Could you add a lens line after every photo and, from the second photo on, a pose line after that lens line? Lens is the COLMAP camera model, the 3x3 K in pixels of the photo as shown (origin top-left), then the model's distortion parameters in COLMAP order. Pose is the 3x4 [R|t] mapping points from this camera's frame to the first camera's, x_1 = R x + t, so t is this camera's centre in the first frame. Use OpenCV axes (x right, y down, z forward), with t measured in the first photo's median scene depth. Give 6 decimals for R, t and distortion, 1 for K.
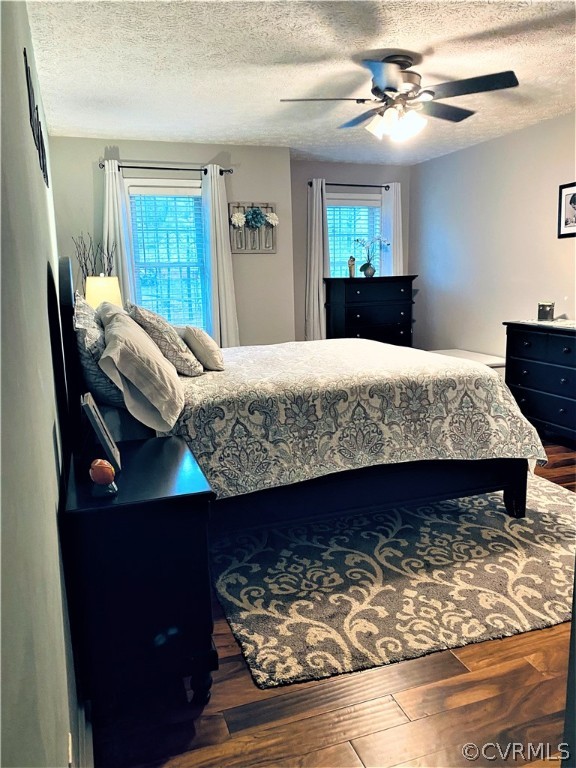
lens RADIAL K [[595.7, 0, 284.0], [0, 595.7, 385.5], [0, 0, 1]] dist [0.051885, -0.071306]
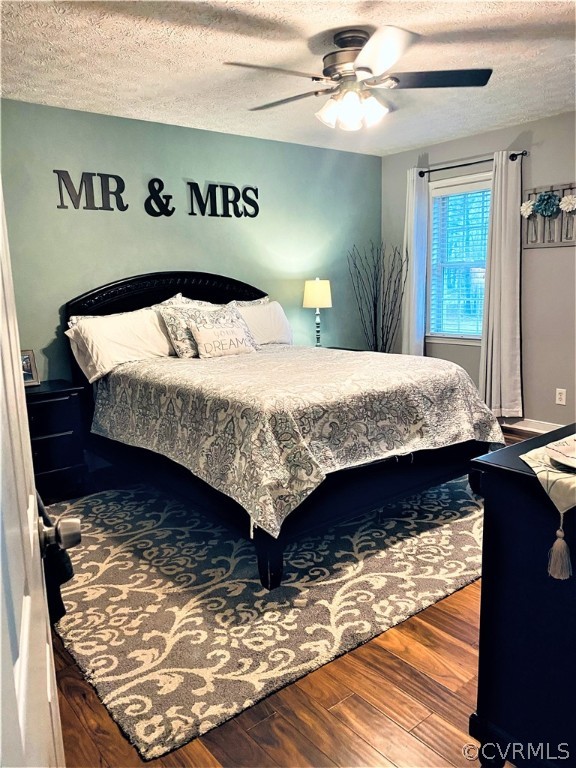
lens RADIAL K [[595.7, 0, 283.7], [0, 595.7, 381.6], [0, 0, 1]] dist [0.051885, -0.071306]
pose [[0.301362, 0.172442, -0.937787, 1.218610], [-0.149170, 0.979927, 0.132255, -0.183479], [0.941769, 0.100033, 0.321036, 0.792323]]
